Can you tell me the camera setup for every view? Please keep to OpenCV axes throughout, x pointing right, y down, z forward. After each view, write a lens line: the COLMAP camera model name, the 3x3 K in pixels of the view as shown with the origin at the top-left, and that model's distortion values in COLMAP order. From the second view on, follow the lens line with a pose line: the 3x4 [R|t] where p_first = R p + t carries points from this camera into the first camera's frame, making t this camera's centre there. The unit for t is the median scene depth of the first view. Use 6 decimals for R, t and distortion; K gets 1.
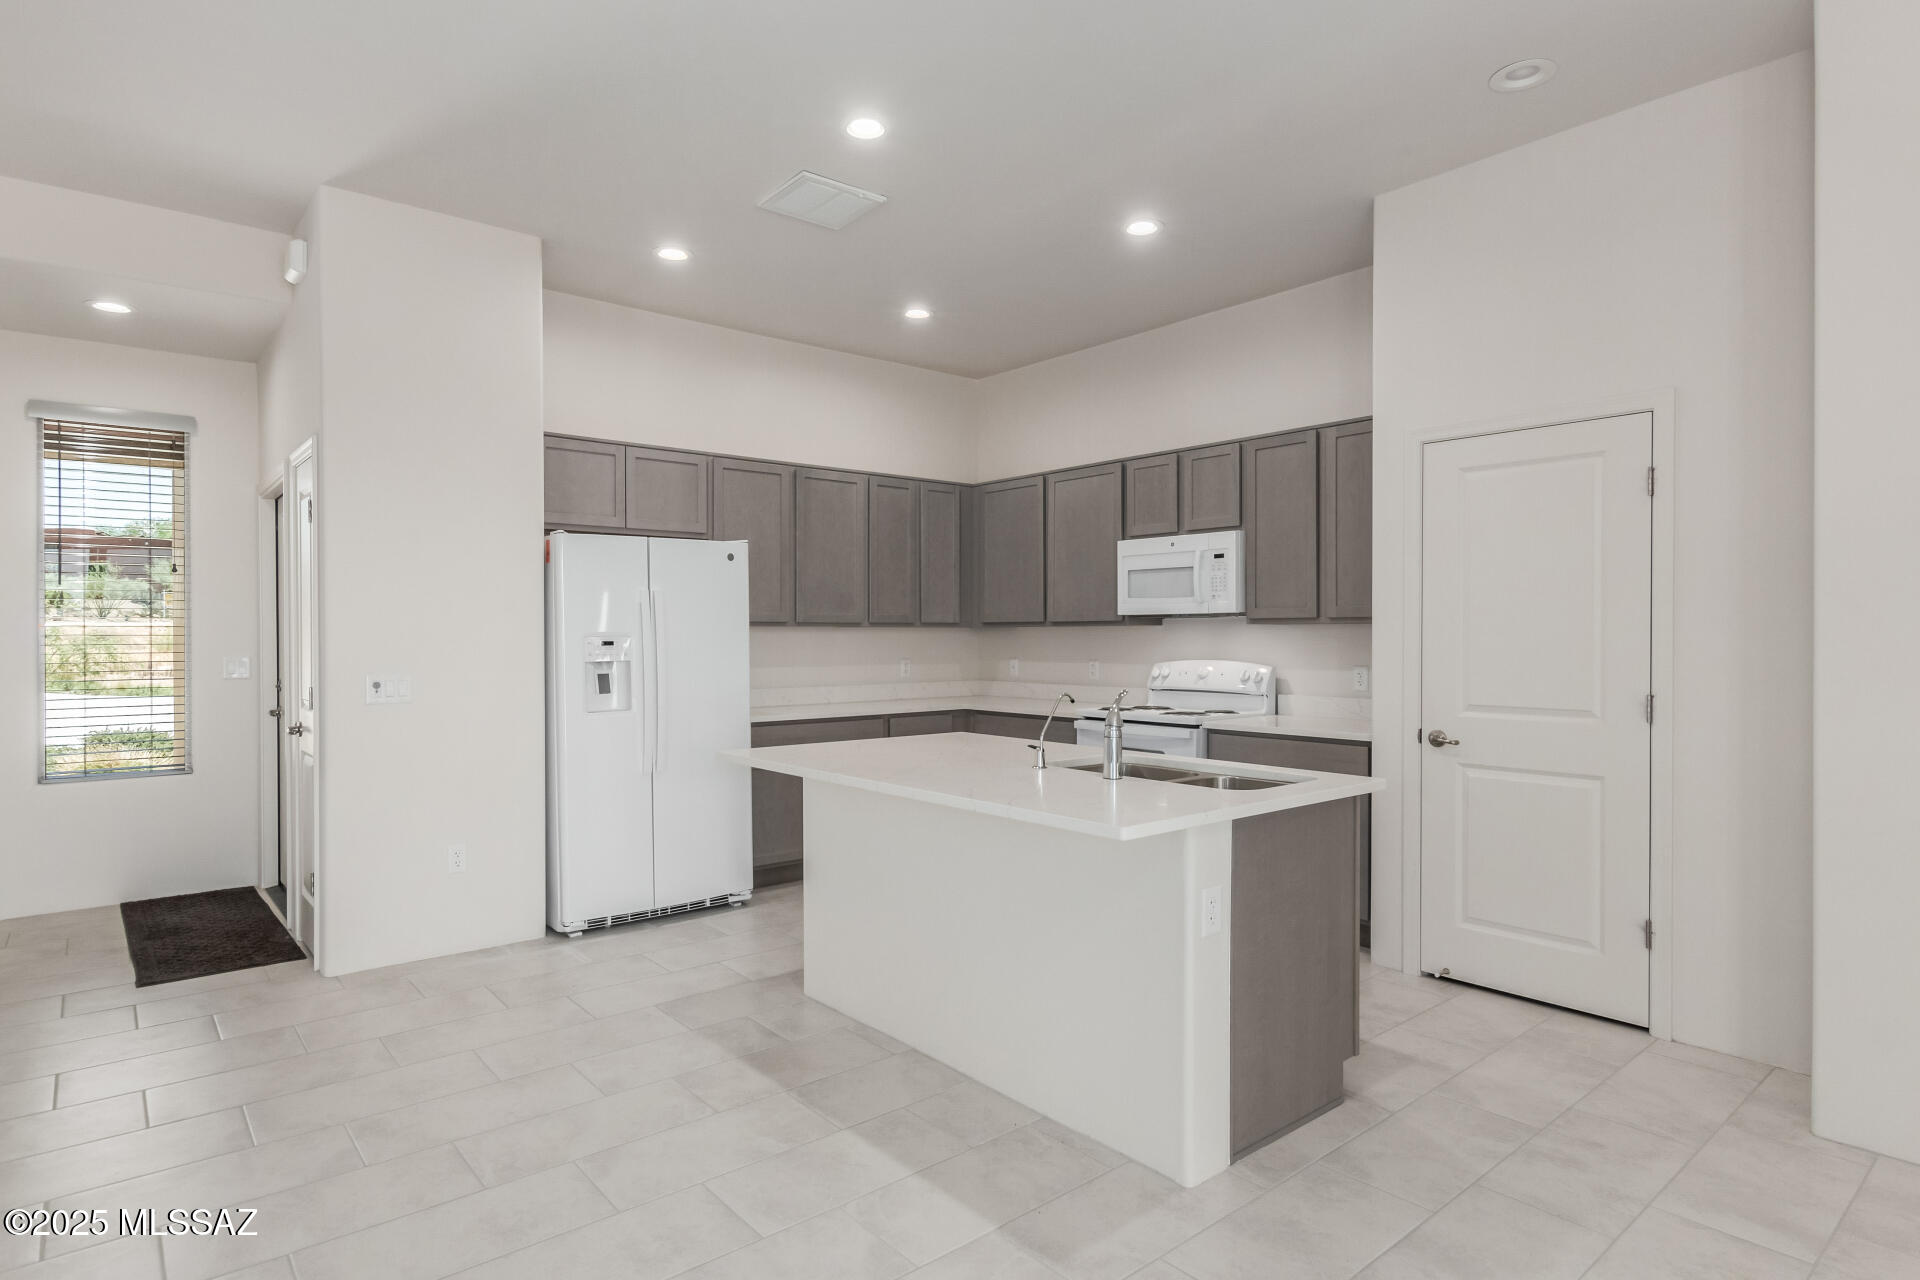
lens RADIAL K [[1029.6, 0, 967.0], [0, 1029.6, 643.4], [0, 0, 1]] dist [-0.003187, -0.000017]
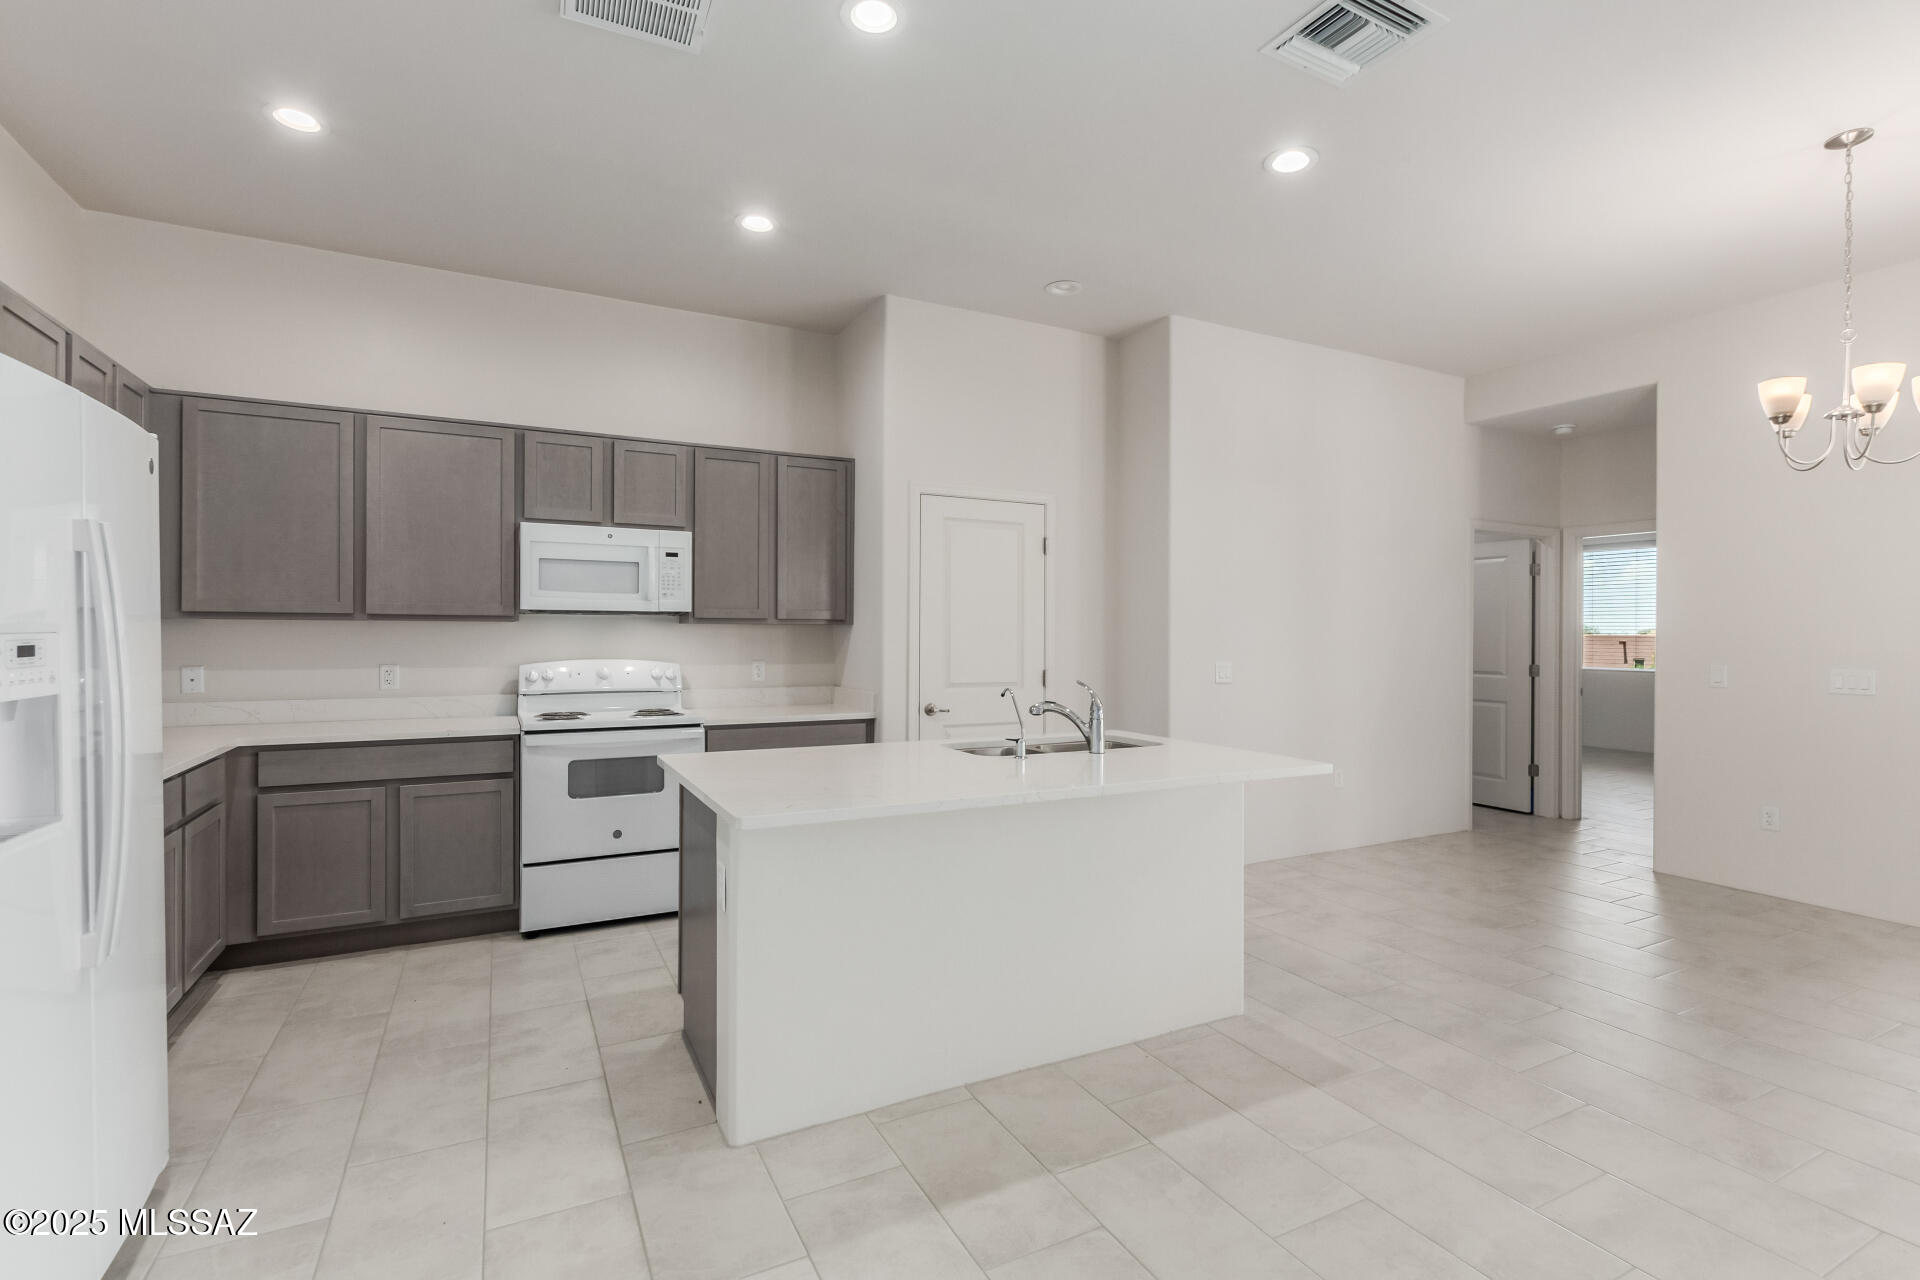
lens RADIAL K [[879.9, 0, 953.5], [0, 879.9, 638.4], [0, 0, 1]] dist [0.000929, -0.001616]
pose [[0.230413, -0.002373, 0.973090, -0.542050], [0.002815, 0.999994, 0.001772, -0.004038], [-0.973089, 0.002331, 0.230418, 0.549961]]
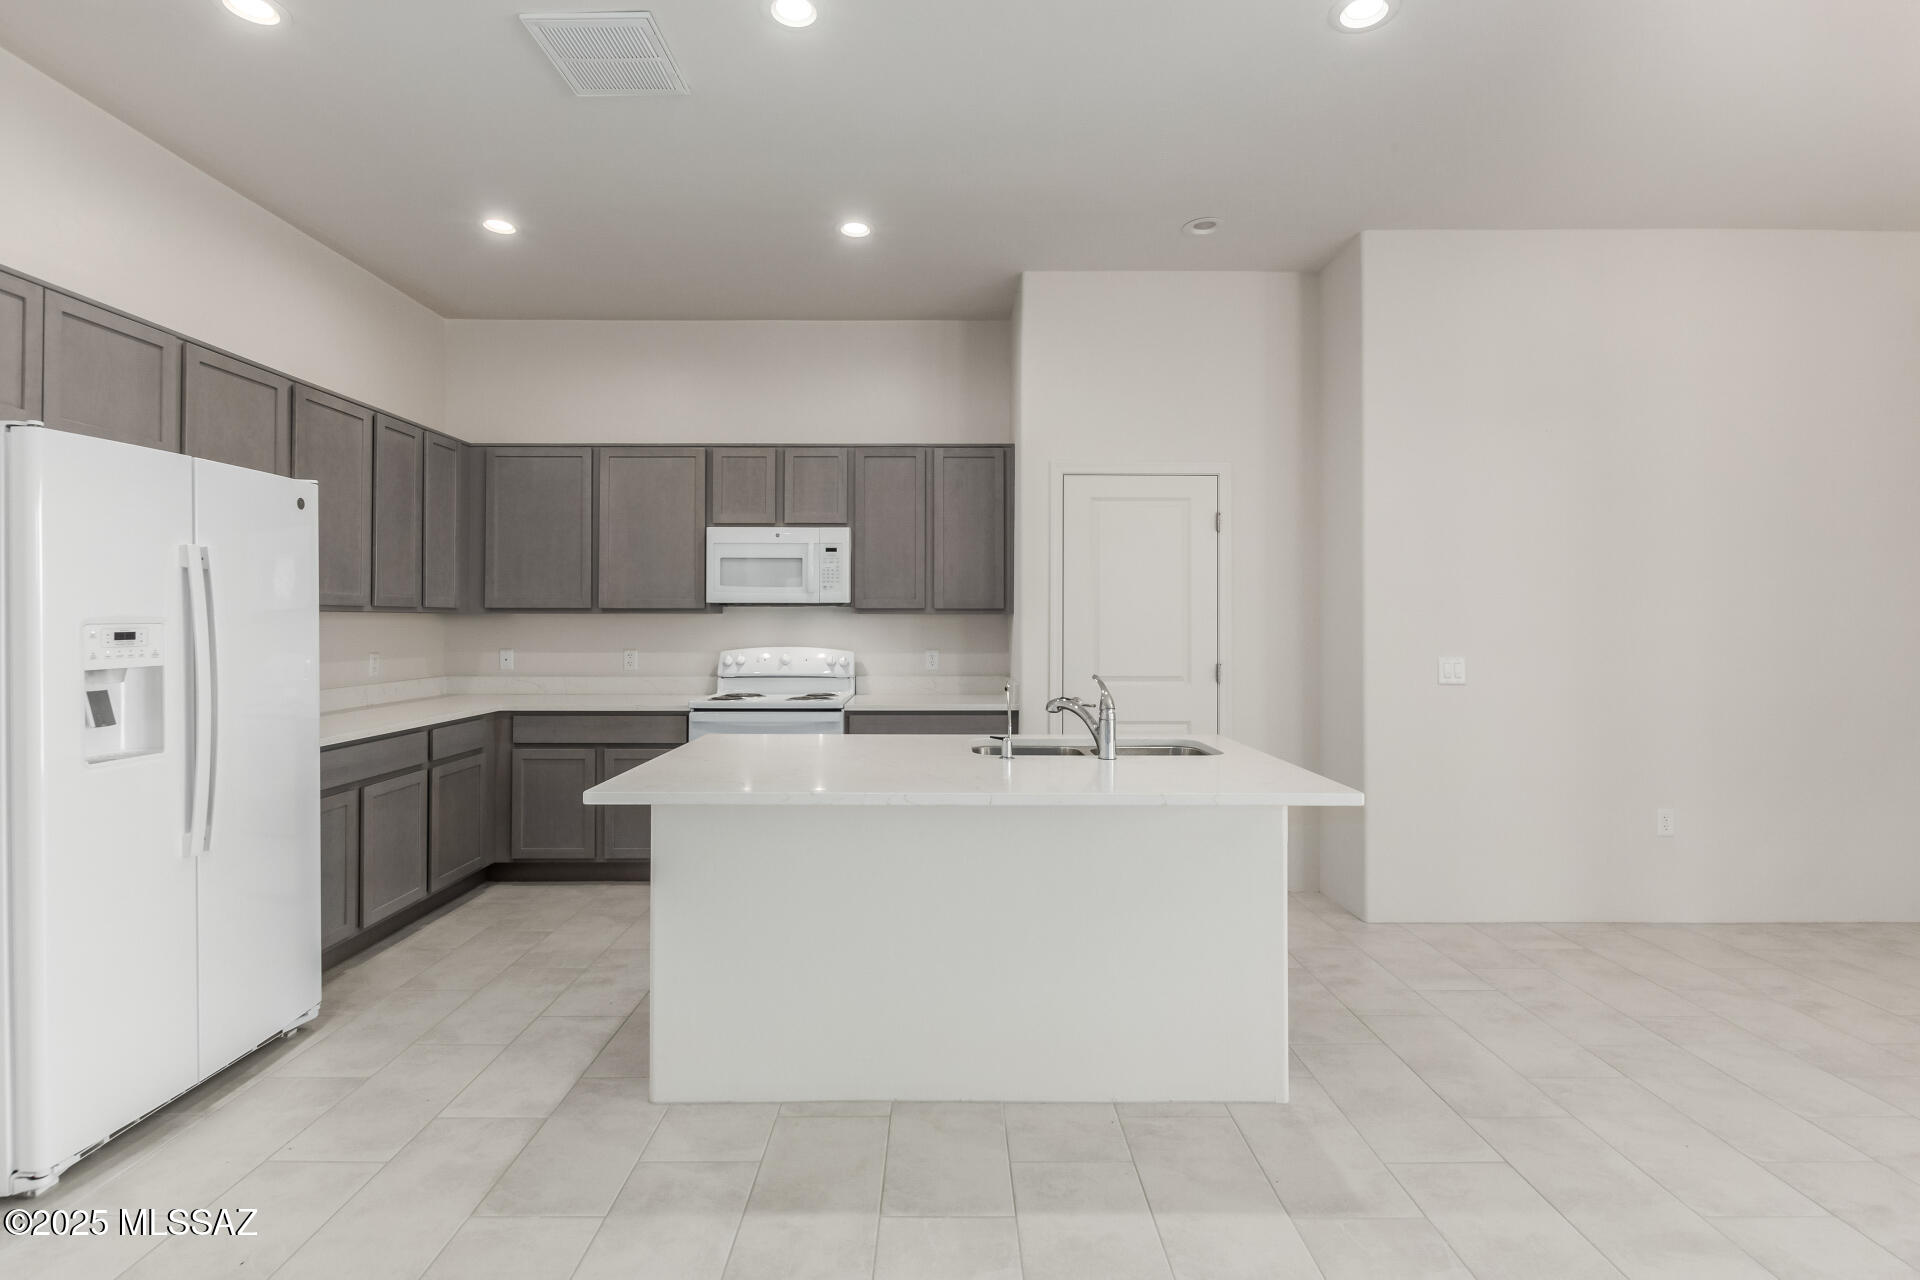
lens RADIAL K [[879.9, 0, 944.7], [0, 879.9, 621.1], [0, 0, 1]] dist [0.000929, -0.001616]
pose [[0.647689, 0.004168, 0.761893, -0.390974], [0.003702, 0.999956, -0.008616, -0.002147], [-0.761896, 0.008401, 0.647645, 0.321730]]
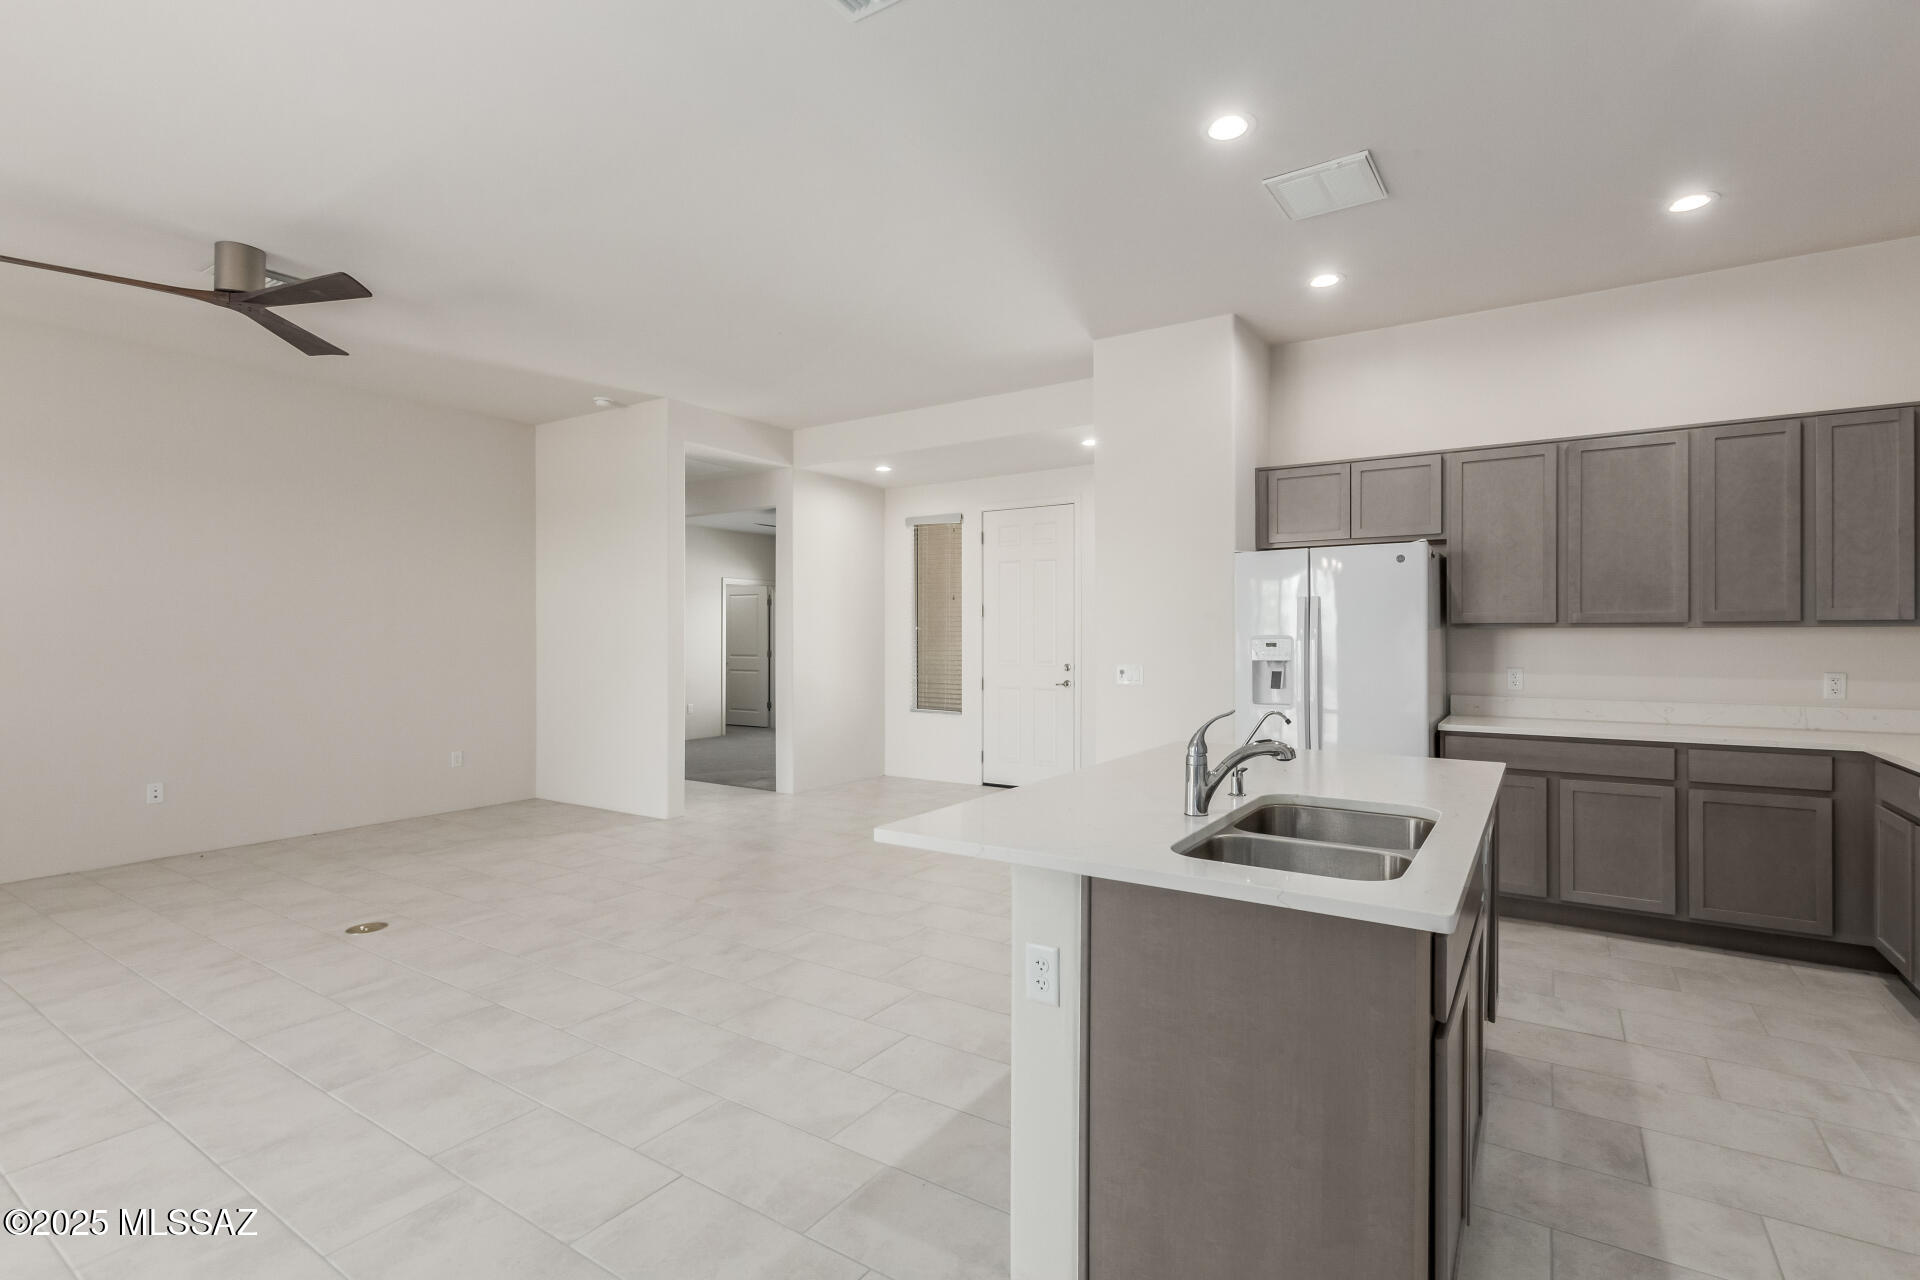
lens RADIAL K [[879.9, 0, 993.6], [0, 879.9, 639.5], [0, 0, 1]] dist [0.000929, -0.001616]
pose [[0.302479, 0.008087, -0.953122, 0.454843], [-0.007950, 0.999951, 0.005961, -0.008611], [0.953123, 0.005774, 0.302528, 0.375316]]
